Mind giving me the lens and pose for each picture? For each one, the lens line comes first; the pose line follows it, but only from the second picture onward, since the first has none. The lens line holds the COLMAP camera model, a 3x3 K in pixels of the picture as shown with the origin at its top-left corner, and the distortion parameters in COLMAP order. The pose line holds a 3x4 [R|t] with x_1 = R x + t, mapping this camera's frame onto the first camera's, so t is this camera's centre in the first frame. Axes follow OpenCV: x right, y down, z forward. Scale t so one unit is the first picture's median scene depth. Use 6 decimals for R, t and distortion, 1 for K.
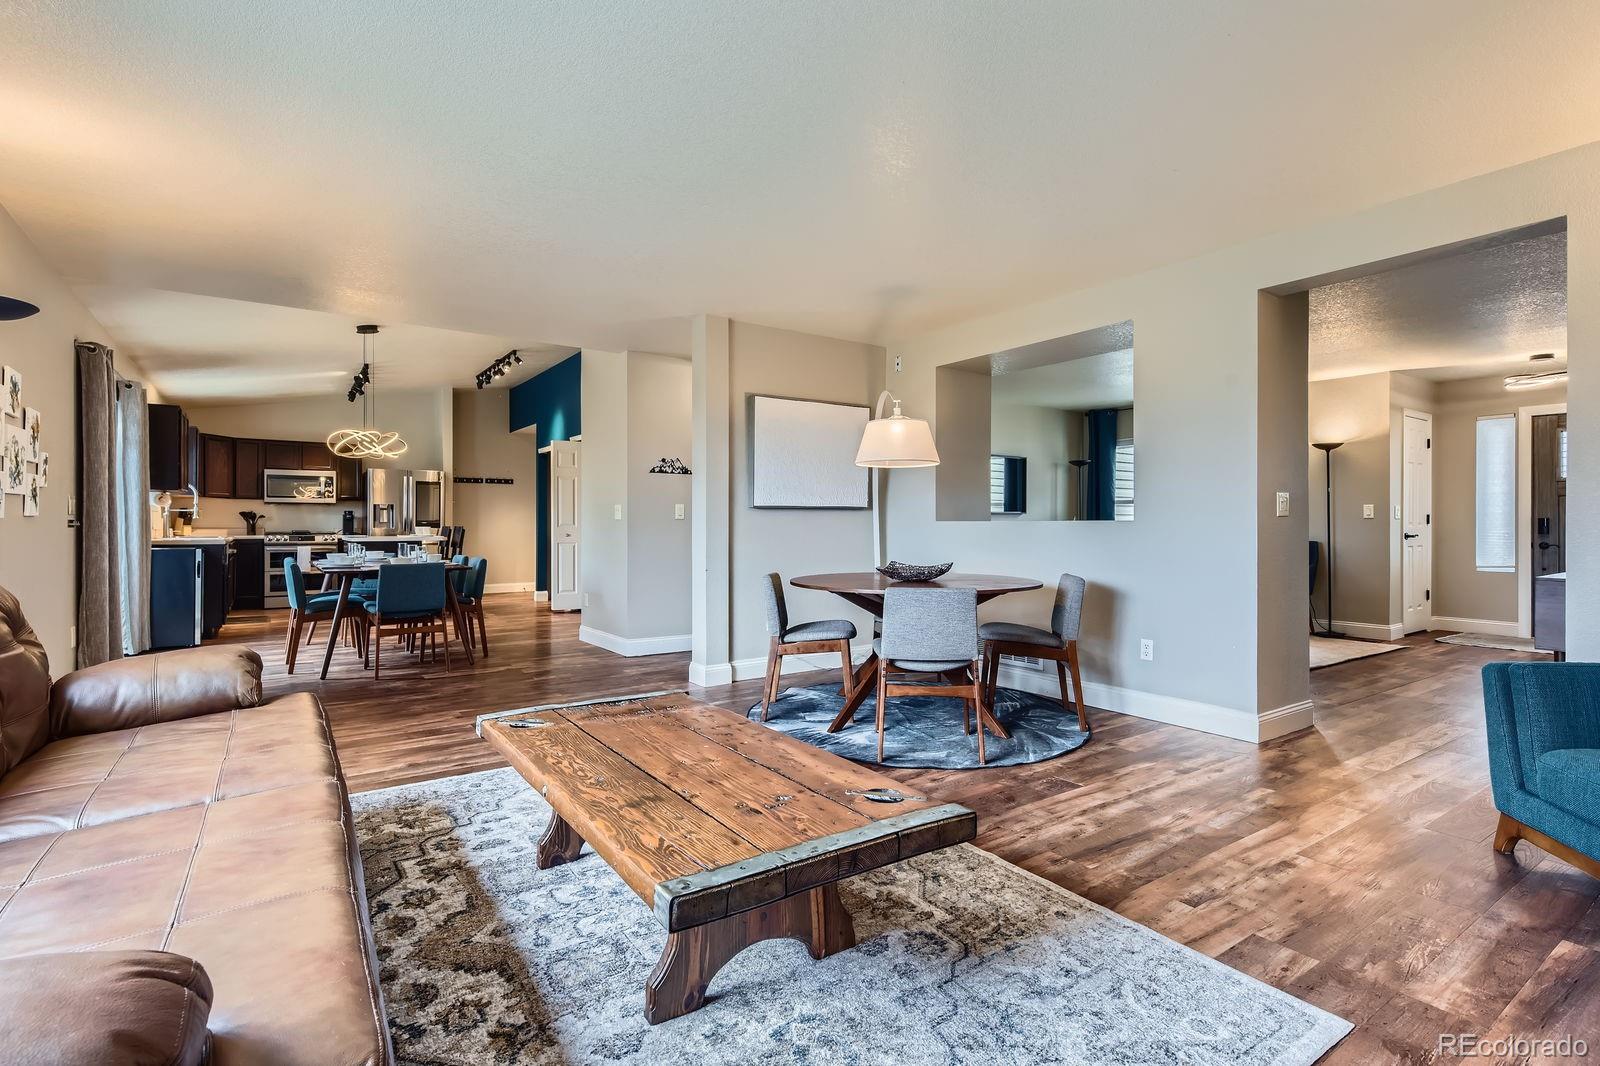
lens RADIAL K [[758.0, 0, 804.6], [0, 758.0, 522.9], [0, 0, 1]] dist [-0.000026, -0.000732]
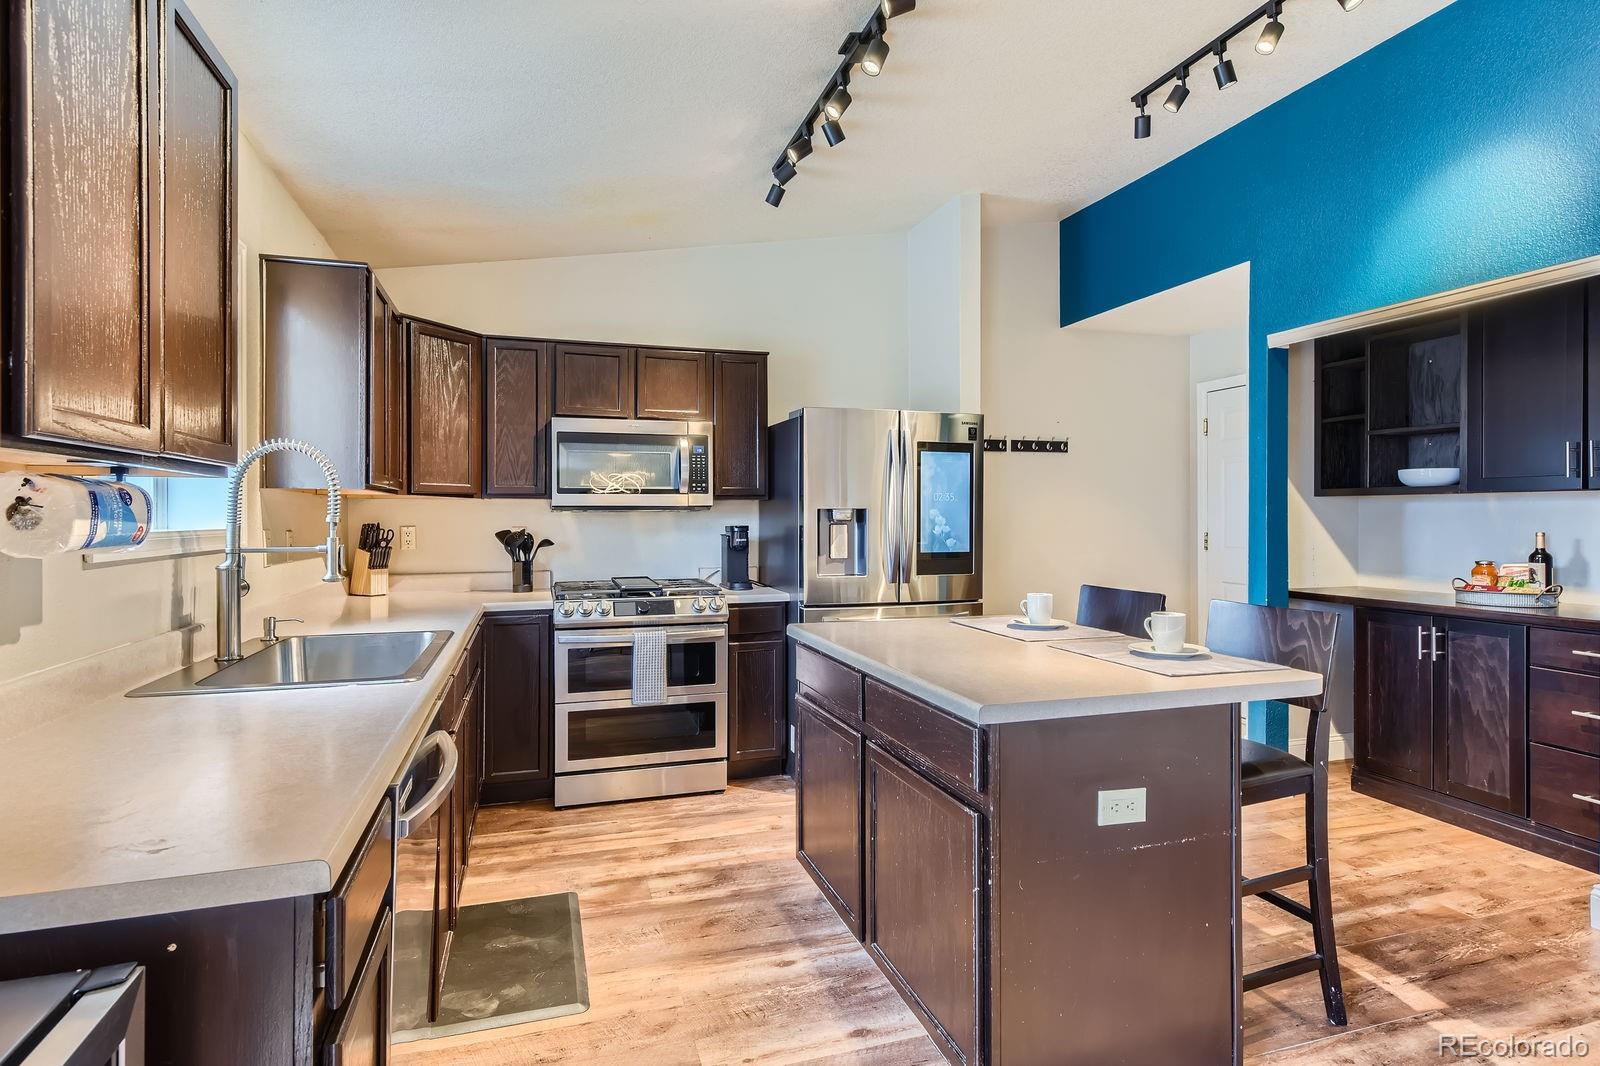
lens RADIAL K [[819.9, 0, 800.8], [0, 819.9, 520.2], [0, 0, 1]] dist [0.002544, -0.000138]
pose [[0.952436, -0.001546, -0.304736, -0.502996], [0.003476, 0.999977, 0.005794, -0.023535], [0.304720, -0.006578, 0.952419, 0.694016]]
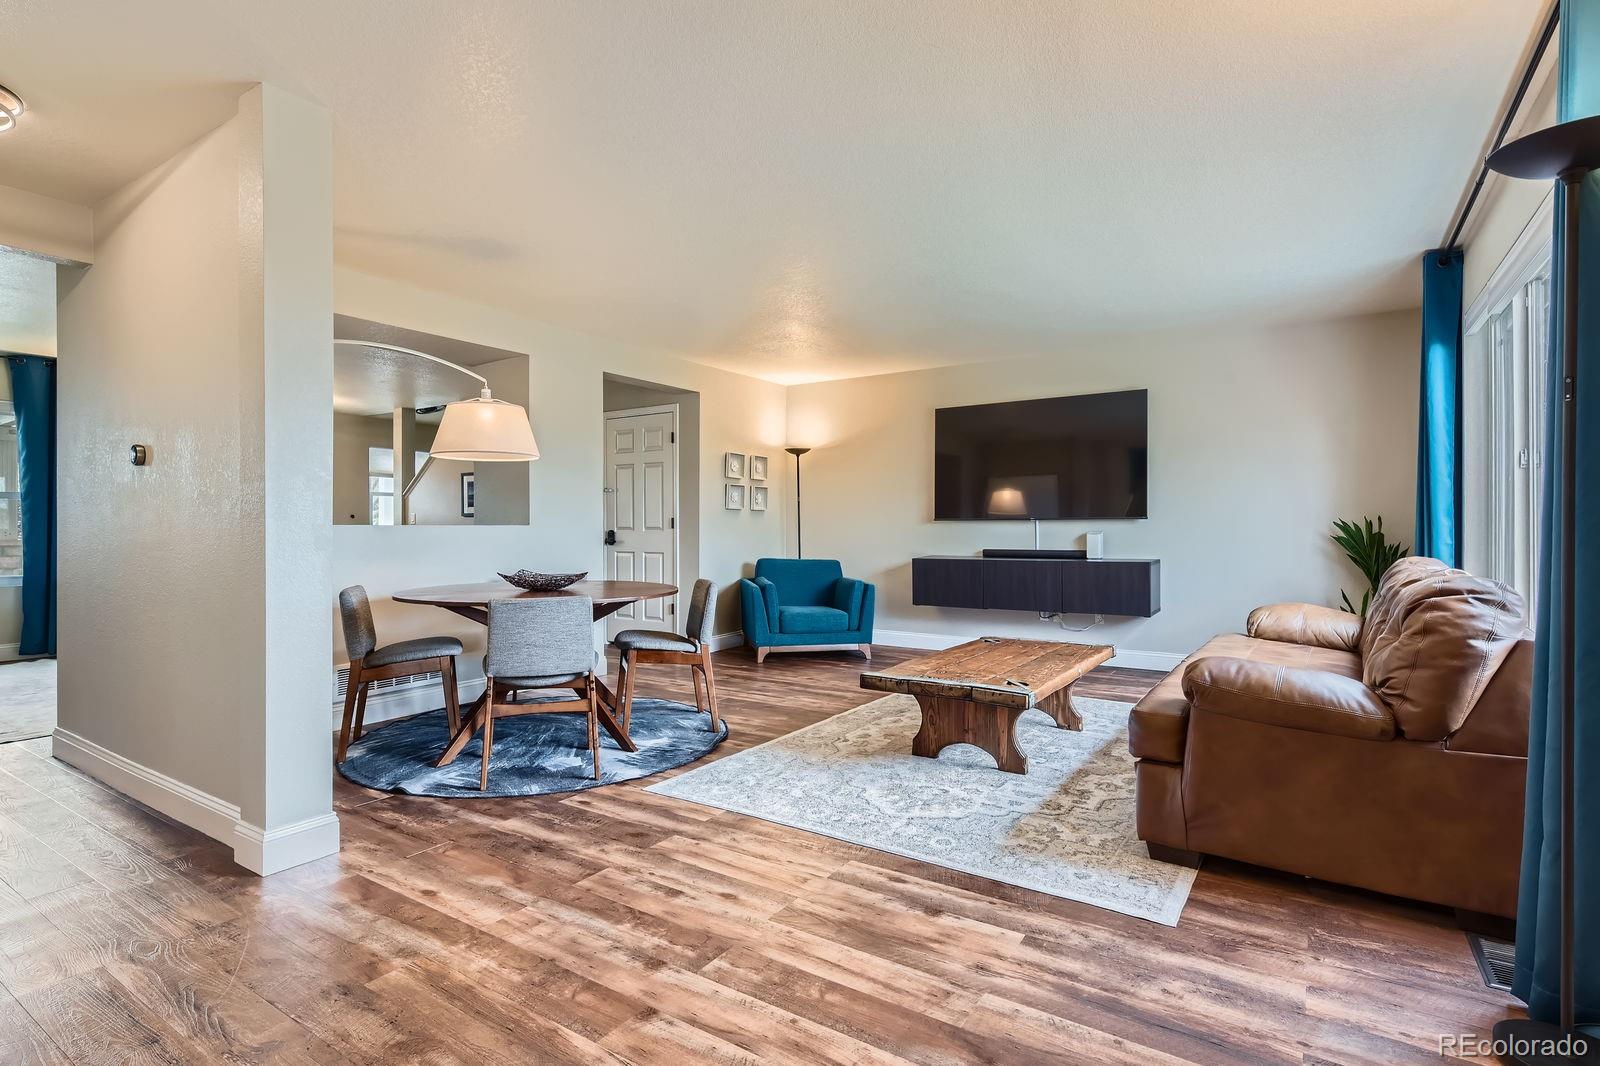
lens RADIAL K [[802.4, 0, 777.5], [0, 802.4, 528.4], [0, 0, 1]] dist [0.003168, 0.000307]
pose [[-0.349232, -0.004449, 0.937026, -0.409434], [-0.001225, 0.999990, 0.004291, -0.001516], [-0.937036, 0.000350, -0.349234, 0.505393]]
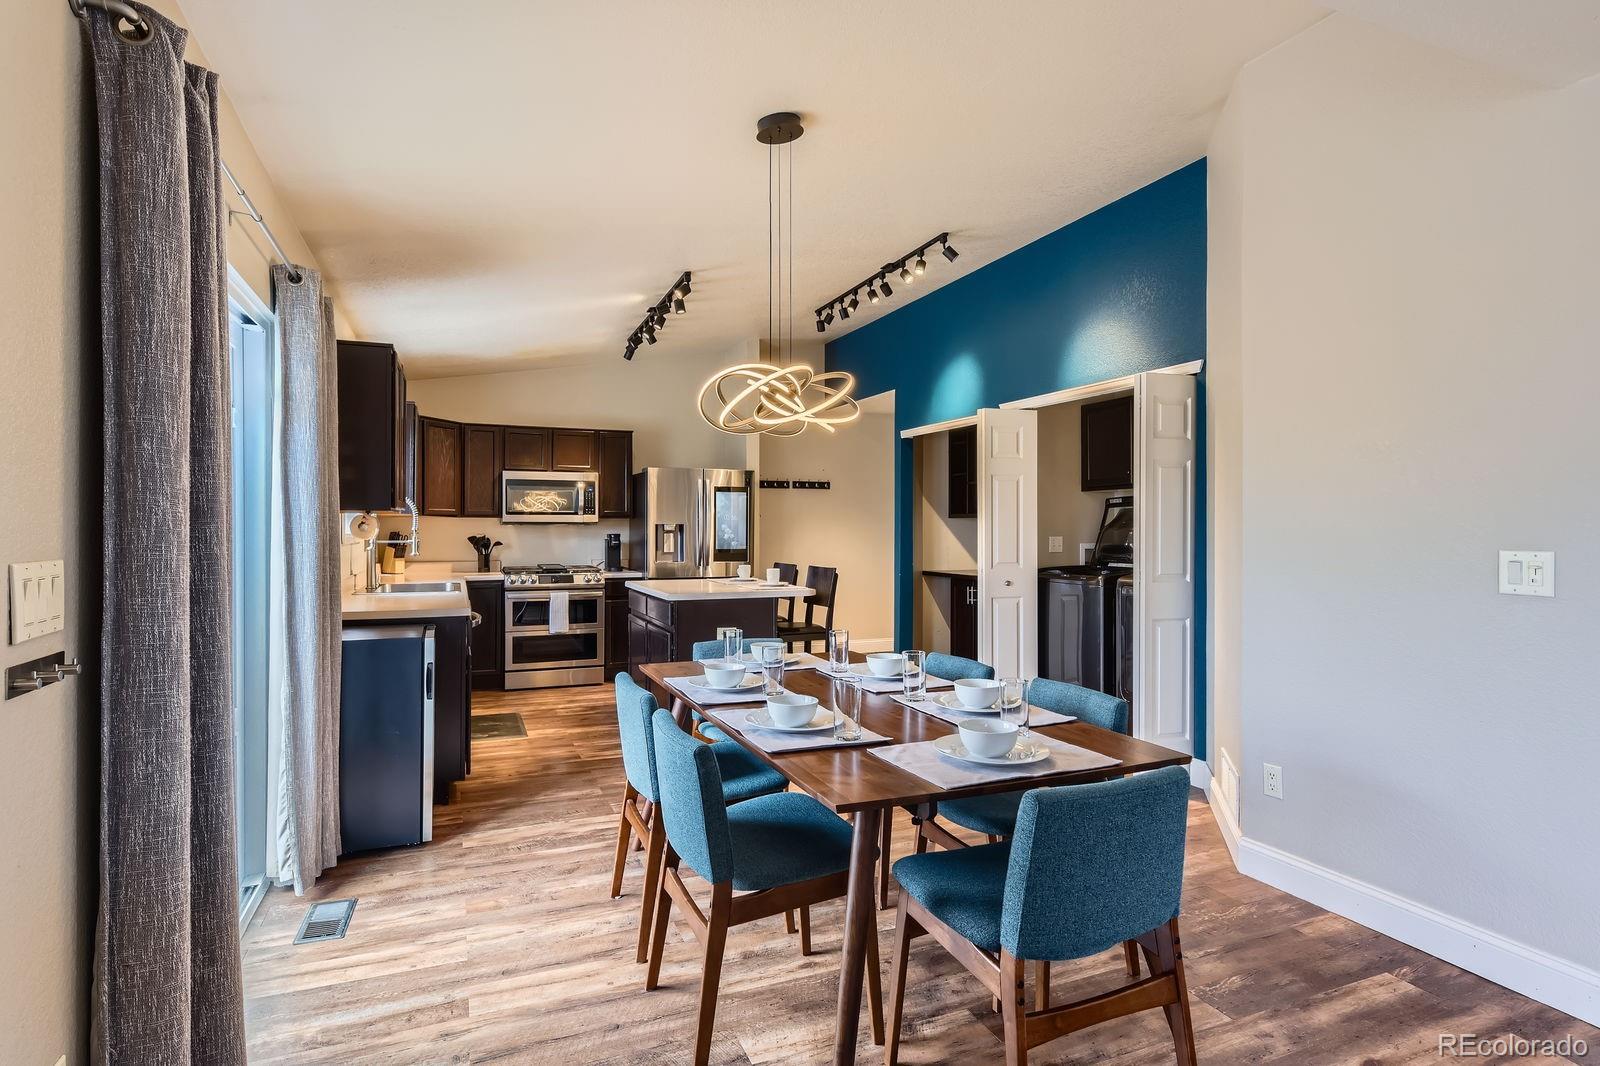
lens RADIAL K [[825.3, 0, 796.8], [0, 825.3, 527.6], [0, 0, 1]] dist [0.000873, -0.000230]
pose [[0.974365, -0.000957, -0.224972, -0.328520], [0.000955, 1.000000, -0.000116, -0.023526], [0.224972, -0.000102, 0.974365, 0.392601]]
